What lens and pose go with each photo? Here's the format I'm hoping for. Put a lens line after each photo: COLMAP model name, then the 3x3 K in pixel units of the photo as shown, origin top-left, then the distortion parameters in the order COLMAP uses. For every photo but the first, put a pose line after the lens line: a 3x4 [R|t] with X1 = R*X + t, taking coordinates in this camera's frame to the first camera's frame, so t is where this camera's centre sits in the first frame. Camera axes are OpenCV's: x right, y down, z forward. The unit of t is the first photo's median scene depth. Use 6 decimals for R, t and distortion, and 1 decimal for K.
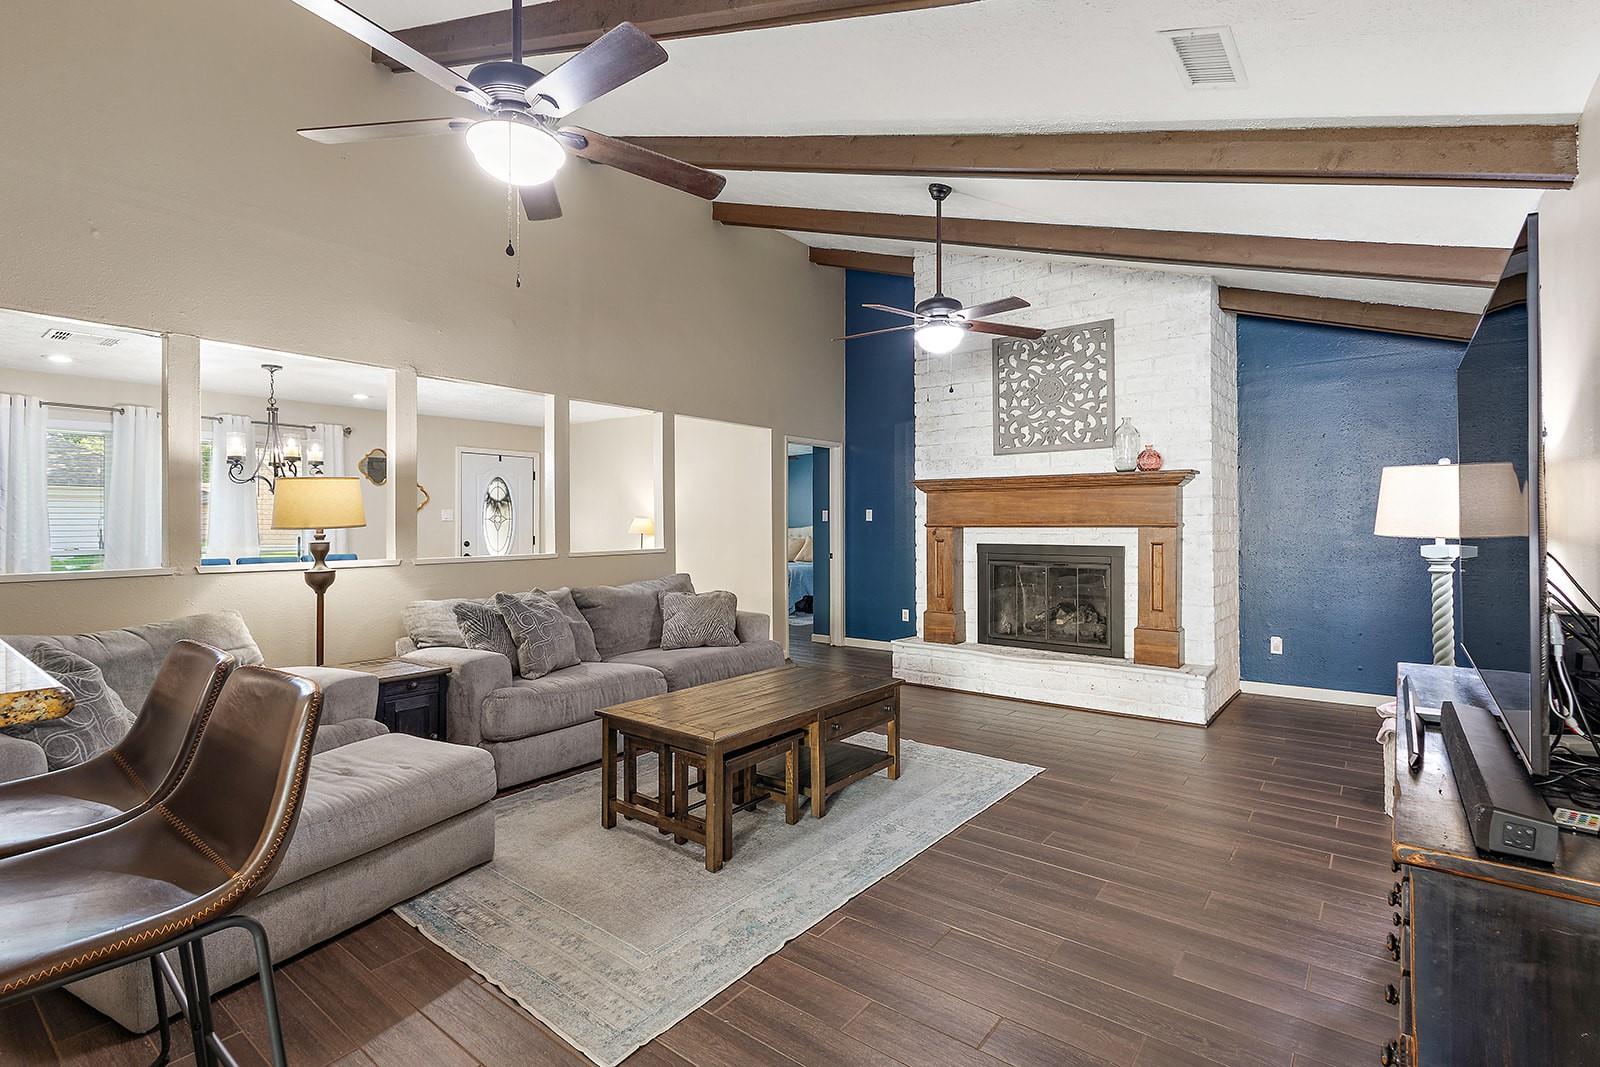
lens RADIAL K [[744.0, 0, 810.7], [0, 744.0, 528.7], [0, 0, 1]] dist [-0.000127, -0.000377]
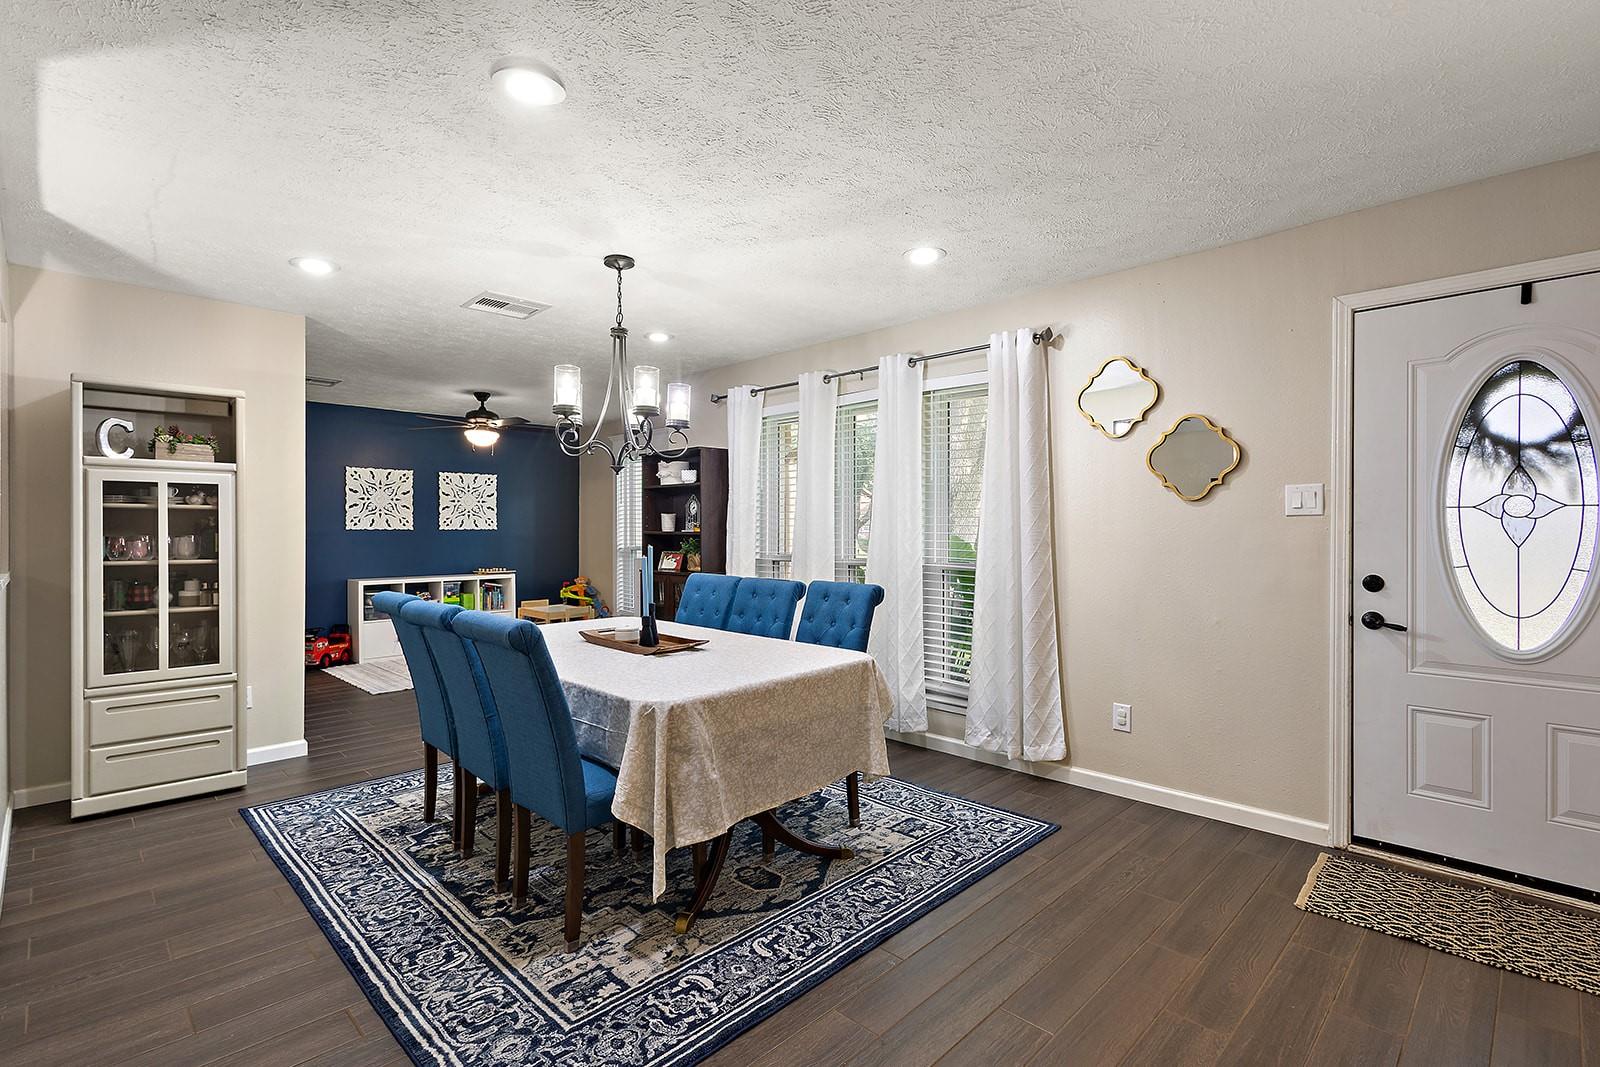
lens RADIAL K [[756.9, 0, 798.0], [0, 756.9, 539.7], [0, 0, 1]] dist [-0.000643, -0.000299]
pose [[-0.146668, 0.012228, -0.989110, -0.133060], [-0.007060, 0.999885, 0.013408, -0.003425], [0.989161, 0.008950, -0.146565, 1.125836]]
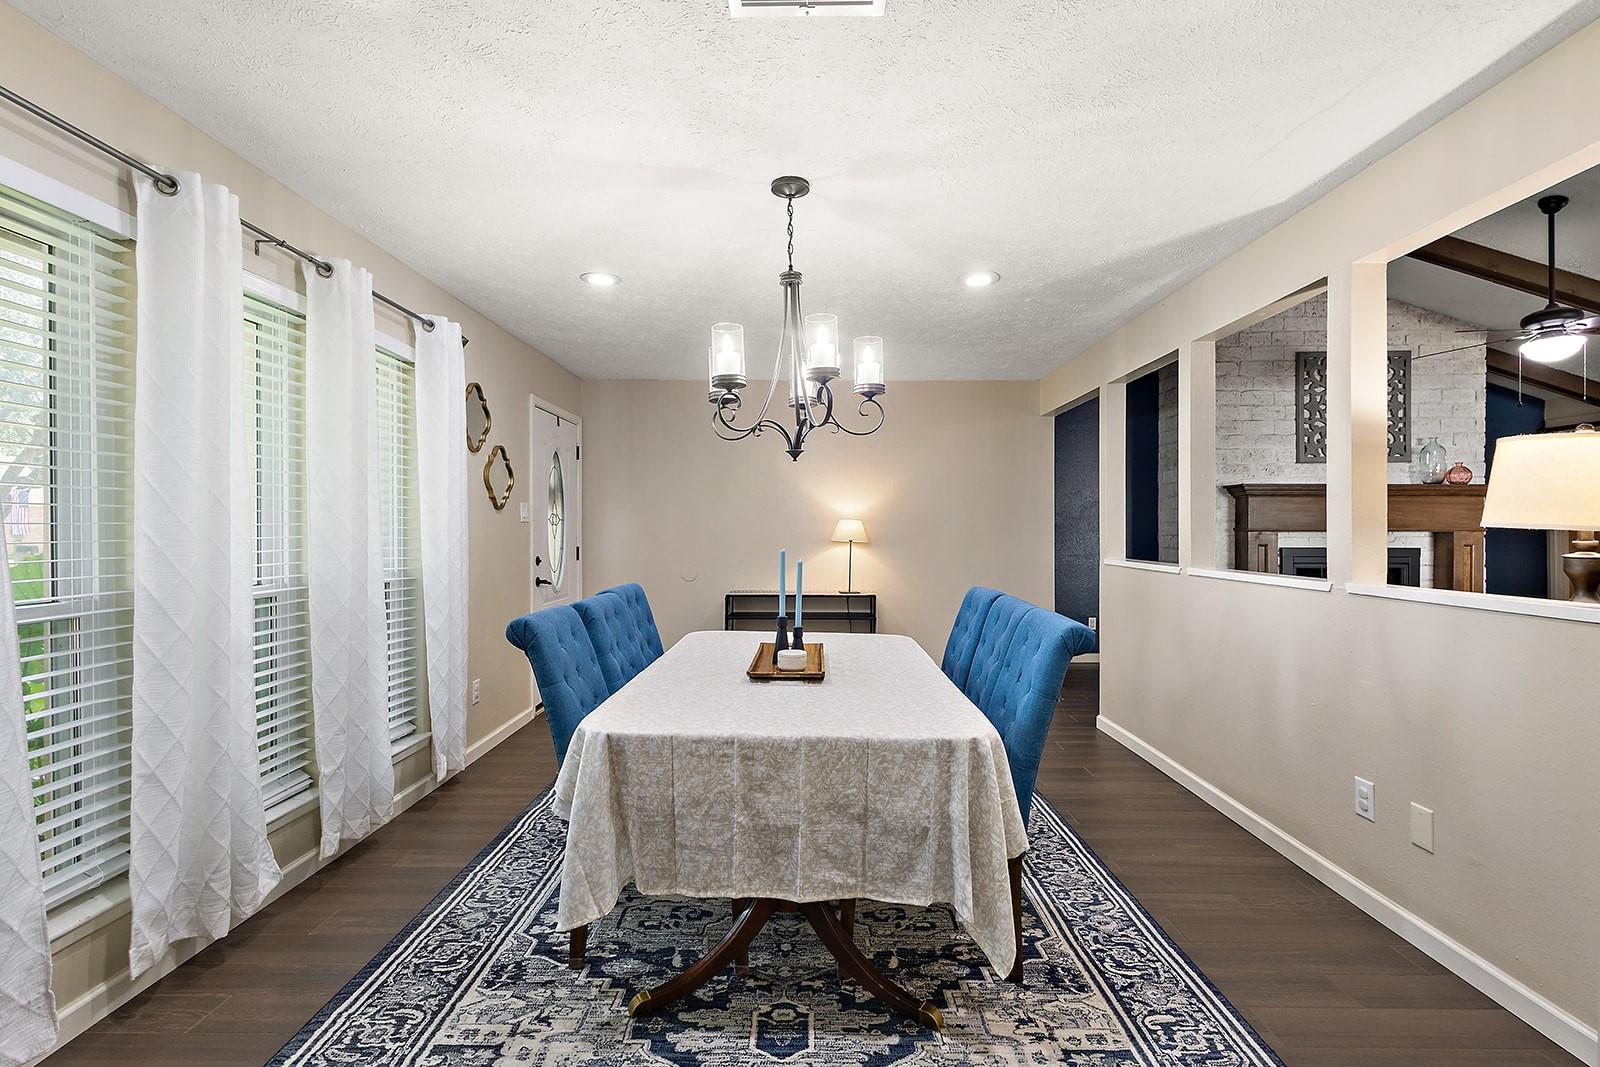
lens RADIAL K [[744.0, 0, 810.7], [0, 744.0, 528.7], [0, 0, 1]] dist [-0.000127, -0.000377]
pose [[0.796904, 0.002753, 0.604100, -0.909128], [0.002651, 0.999964, -0.008055, -0.000139], [-0.604101, 0.008021, 0.796868, 0.570250]]
